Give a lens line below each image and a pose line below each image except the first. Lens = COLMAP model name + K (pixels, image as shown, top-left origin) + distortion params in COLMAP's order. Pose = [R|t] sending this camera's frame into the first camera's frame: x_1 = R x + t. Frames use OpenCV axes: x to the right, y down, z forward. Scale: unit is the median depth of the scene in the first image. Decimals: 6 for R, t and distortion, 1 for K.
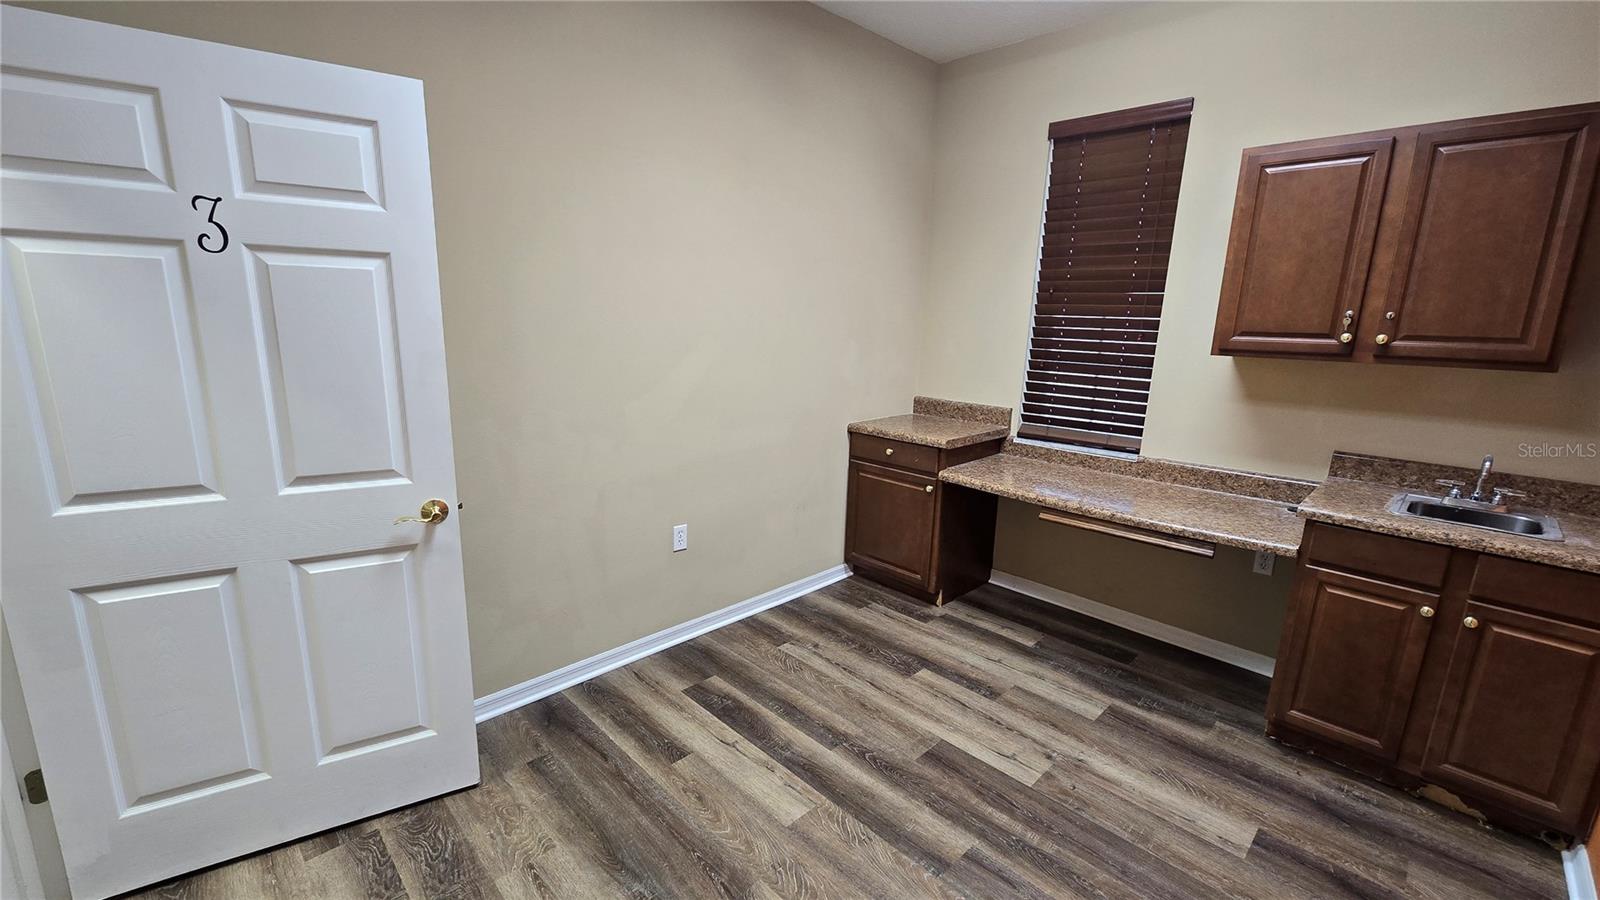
lens RADIAL K [[672.9, 0, 800.0], [0, 672.9, 450.0], [0, 0, 1]] dist [0.000065, 0.000301]
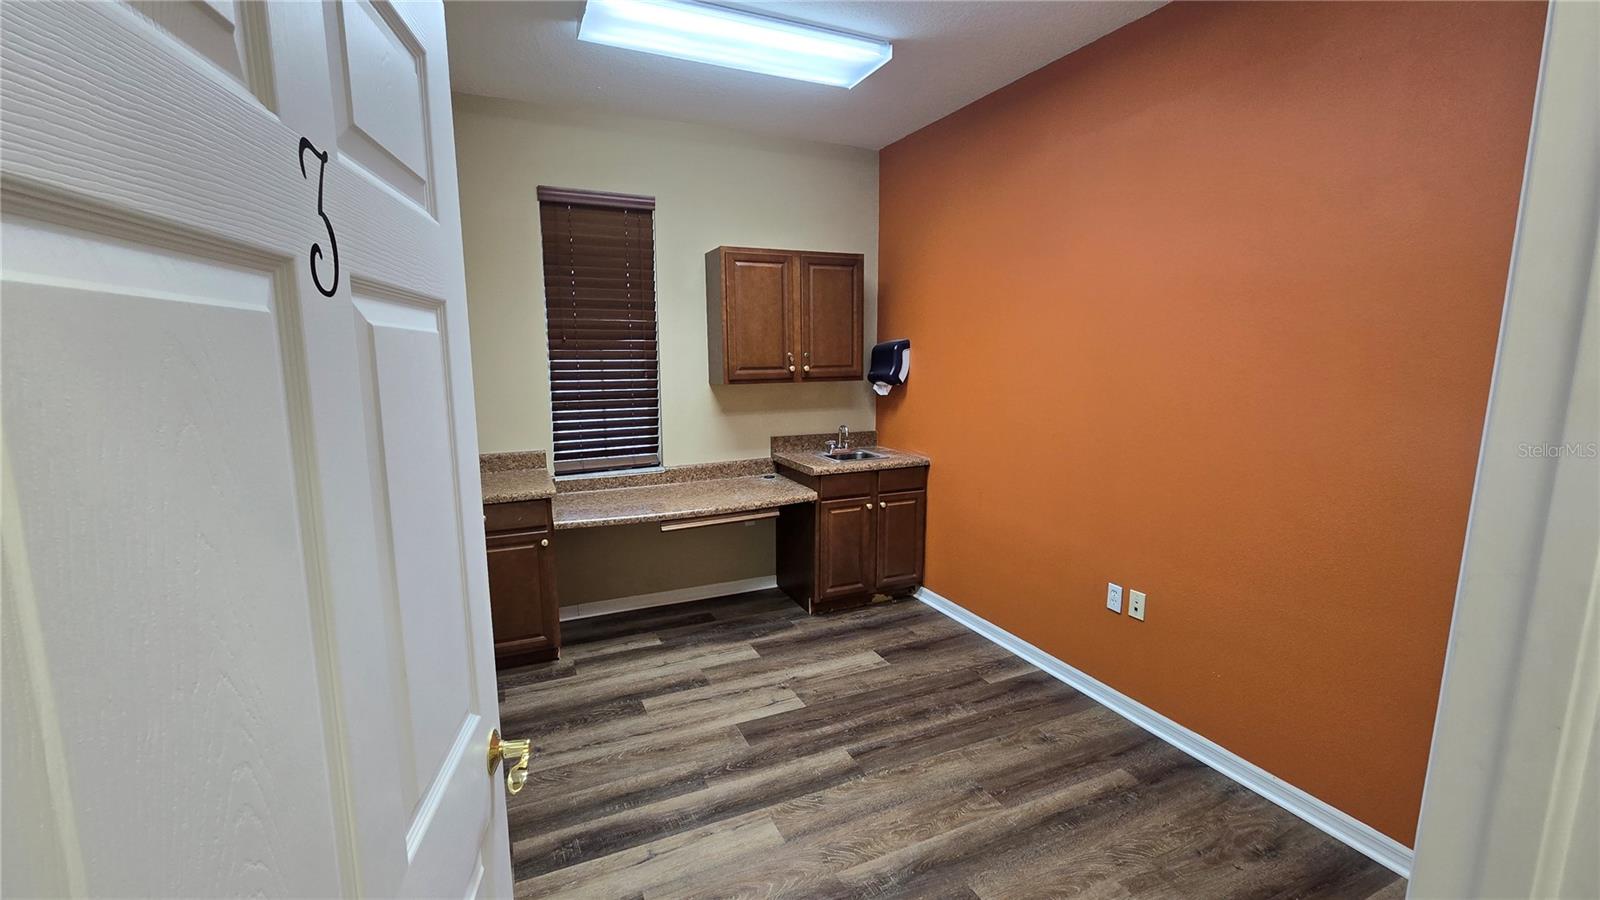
lens RADIAL K [[571.1, 0, 900.2], [0, 571.1, 432.2], [0, 0, 1]] dist [0.000135, 0.000072]
pose [[0.330922, -0.151061, 0.931489, -0.476915], [0.202044, 0.975555, 0.086429, -0.081147], [-0.921775, 0.159600, 0.353354, 0.270955]]
